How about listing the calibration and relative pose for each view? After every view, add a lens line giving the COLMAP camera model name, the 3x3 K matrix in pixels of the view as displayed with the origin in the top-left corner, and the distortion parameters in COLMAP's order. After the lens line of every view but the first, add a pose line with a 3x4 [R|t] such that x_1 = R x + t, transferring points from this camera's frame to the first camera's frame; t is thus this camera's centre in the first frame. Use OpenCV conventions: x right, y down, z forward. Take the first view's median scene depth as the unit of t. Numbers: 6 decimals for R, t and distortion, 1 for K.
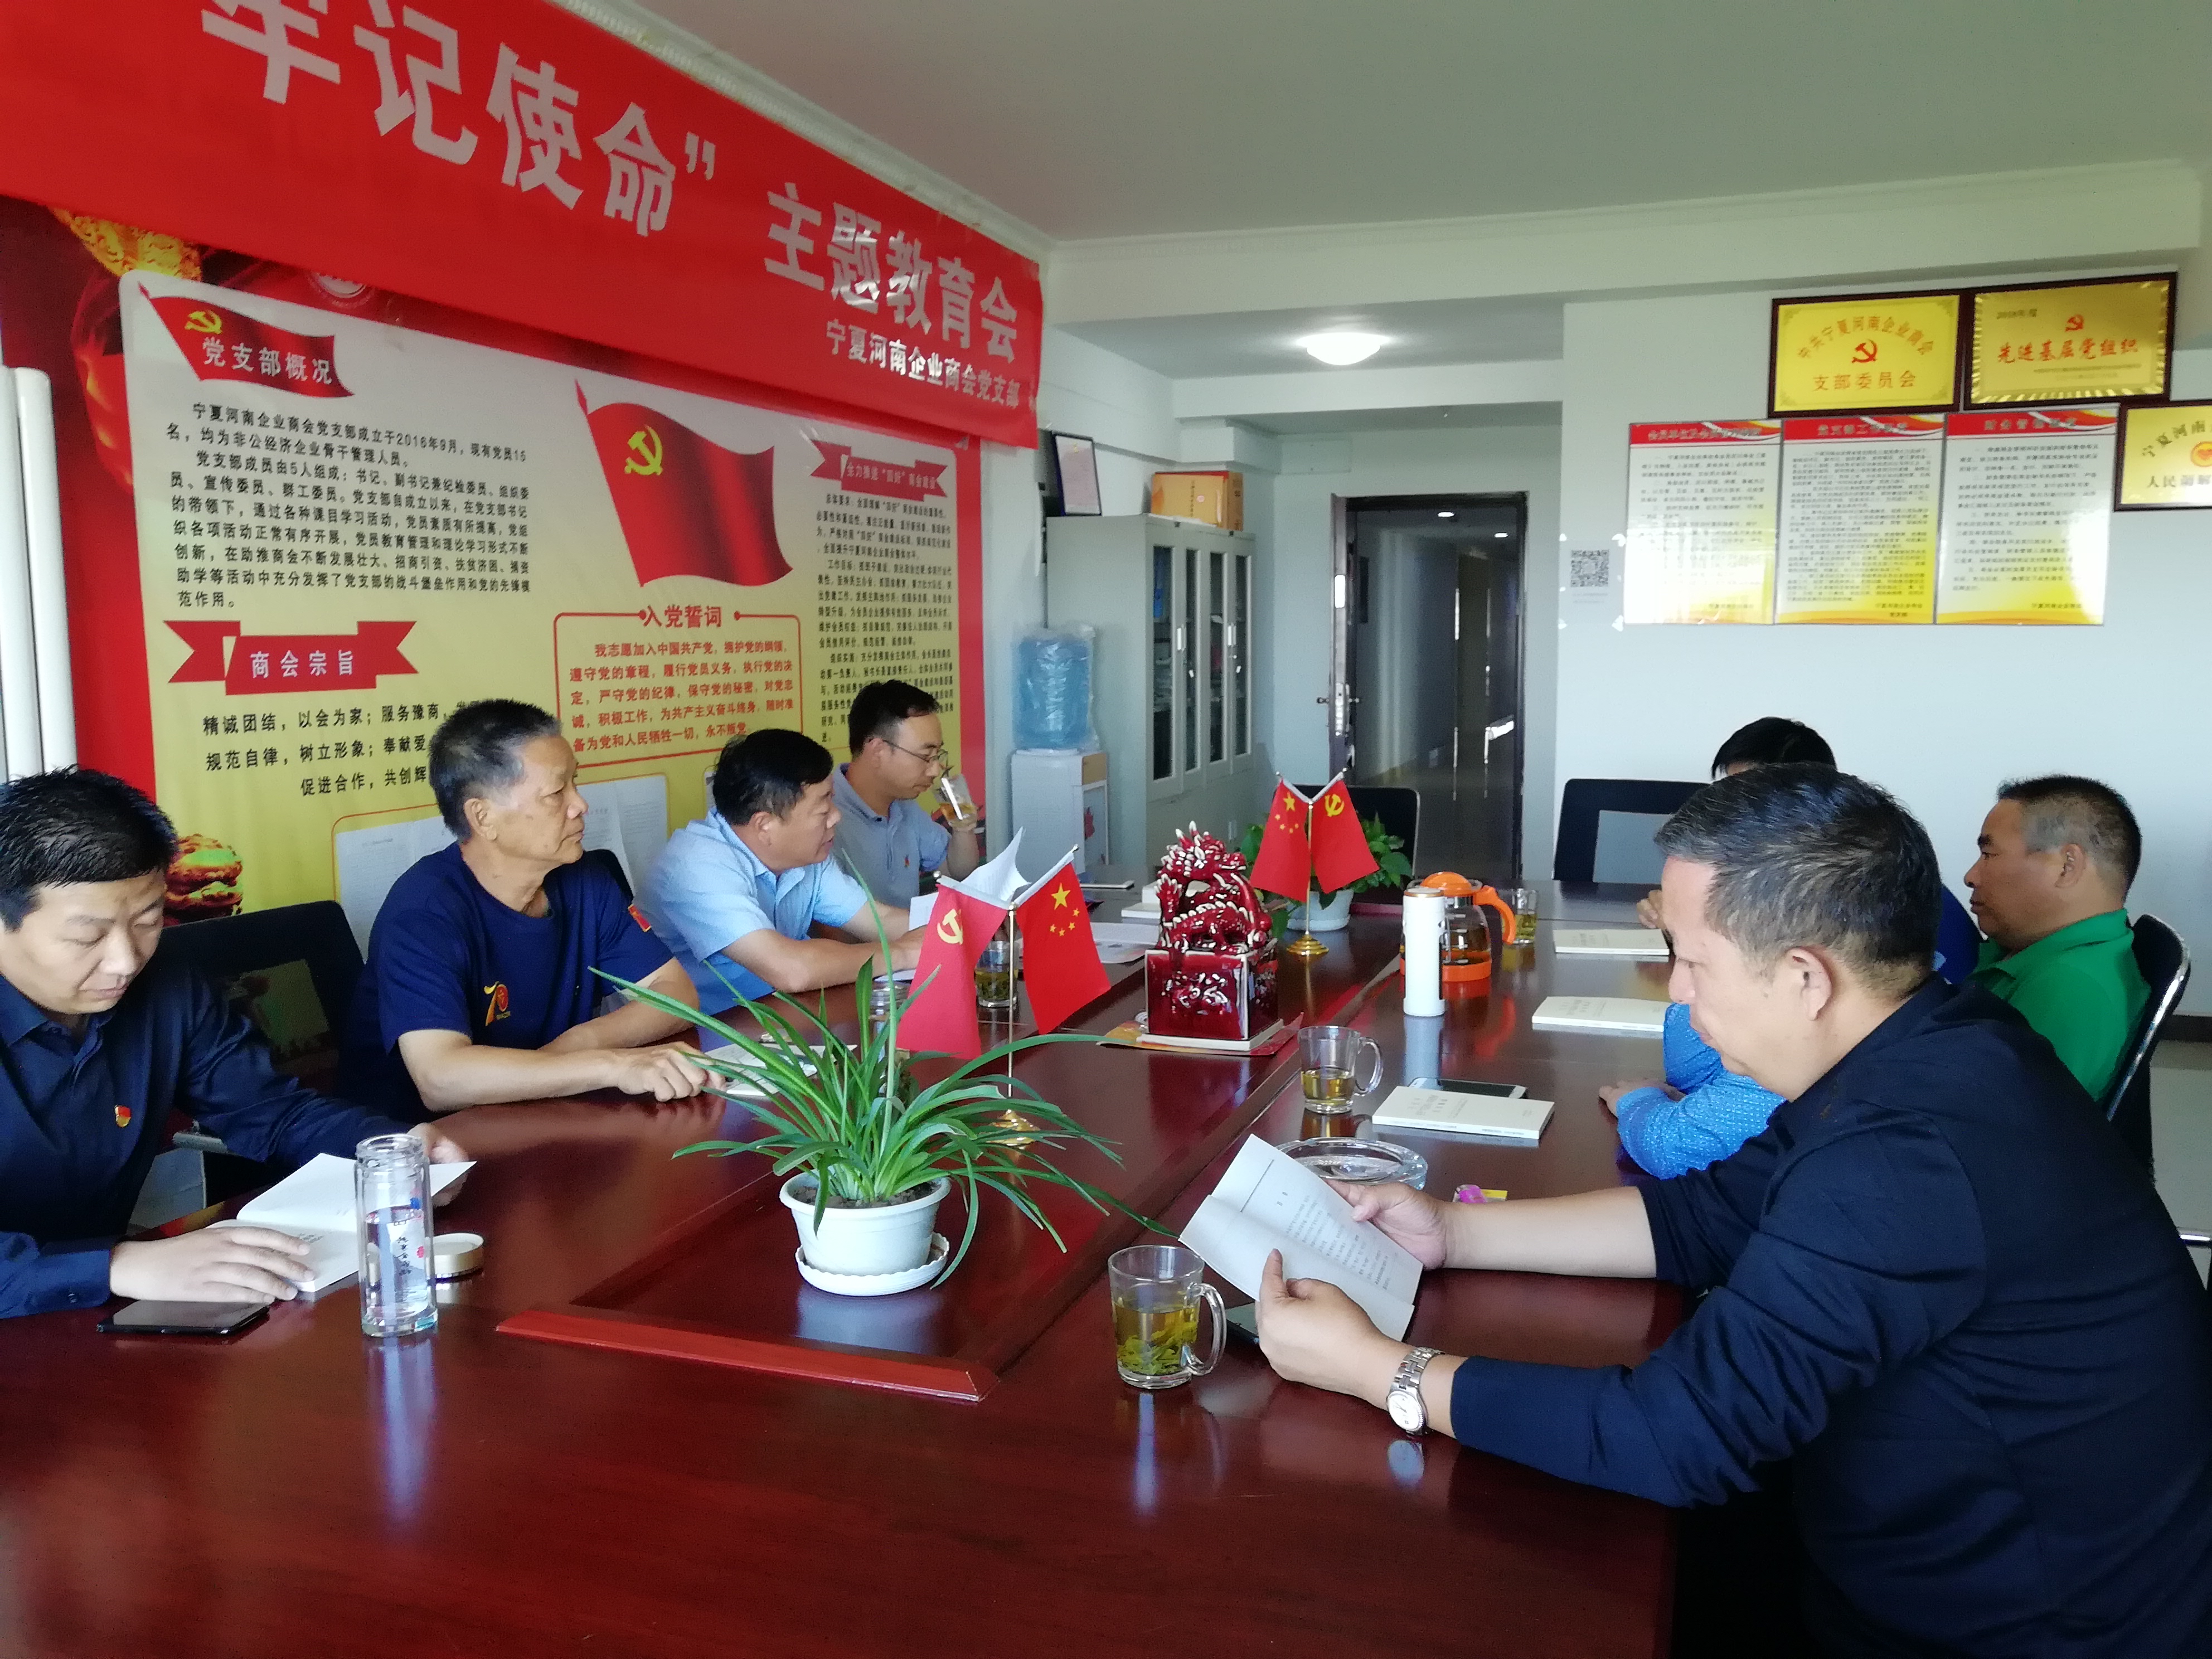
lens RADIAL K [[1803.2, 0, 1097.2], [0, 1803.2, 818.4], [0, 0, 1]] dist [-0.001483, 0.024640]
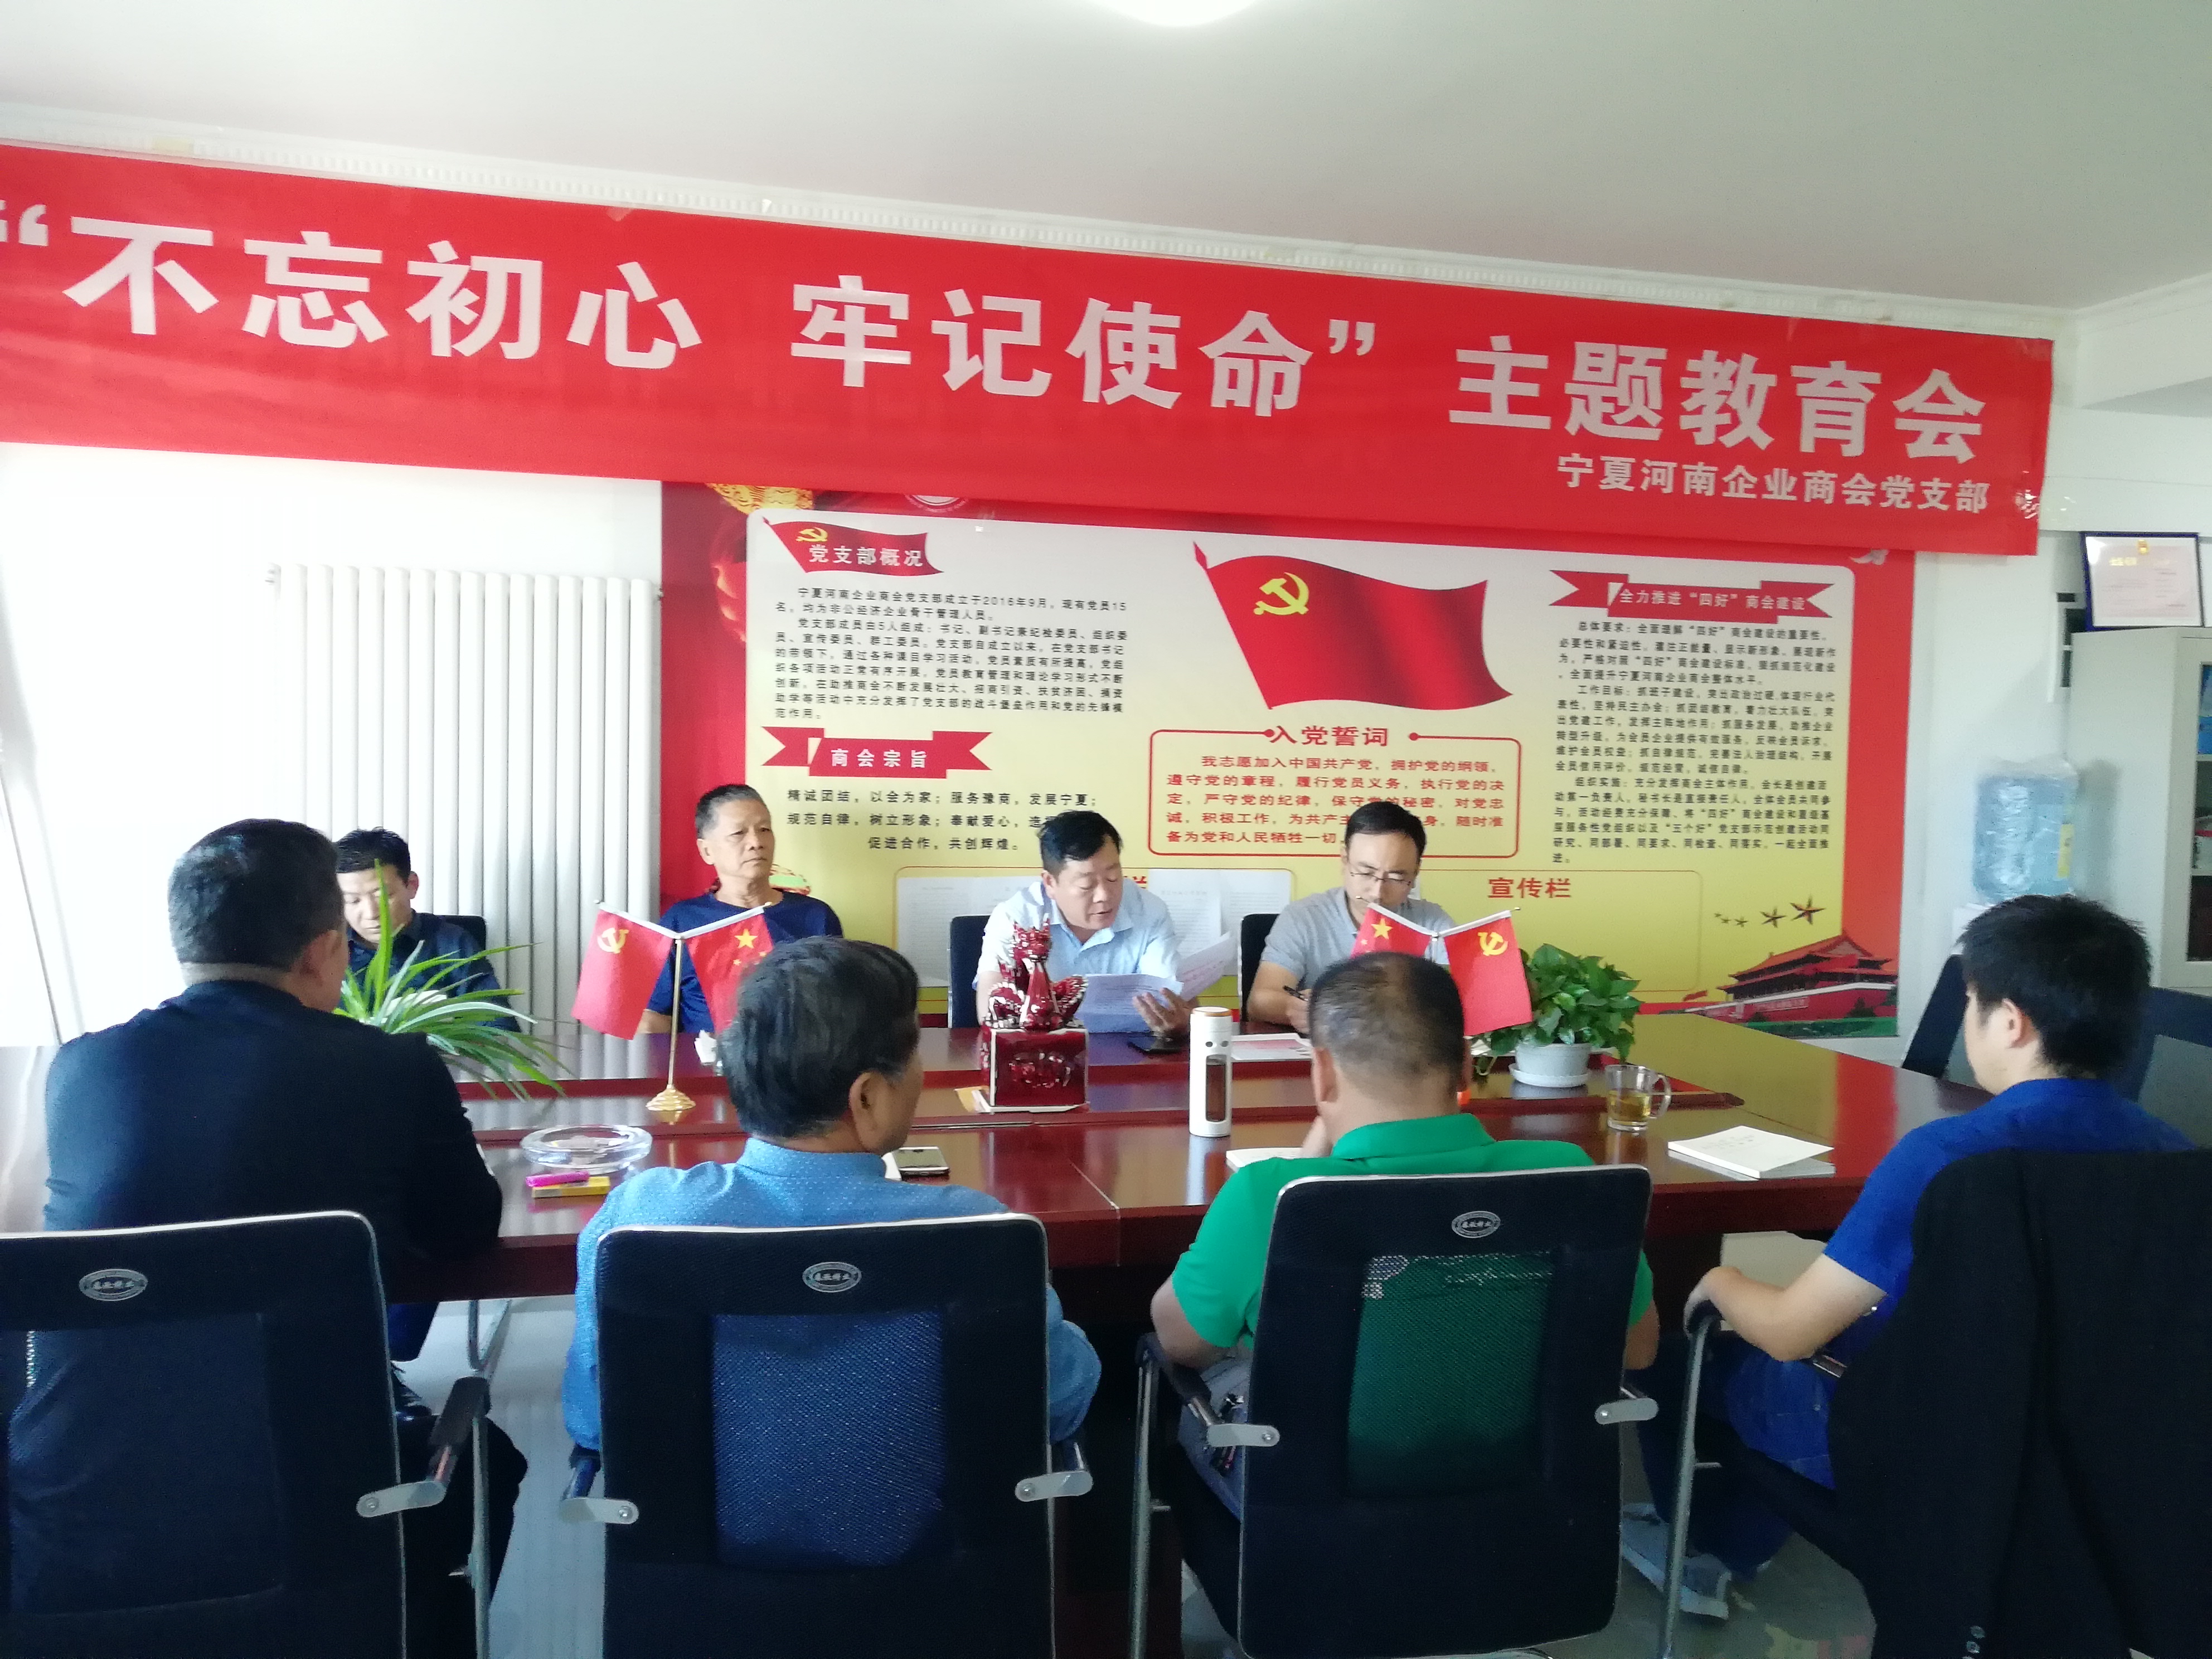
lens RADIAL K [[1803.2, 0, 1104.2], [0, 1803.2, 849.2], [0, 0, 1]] dist [-0.001483, 0.024640]
pose [[0.554084, 0.069944, -0.829517, 0.766725], [-0.114286, 0.993420, 0.007426, -0.038791], [0.824579, 0.090688, 0.558431, 0.298238]]
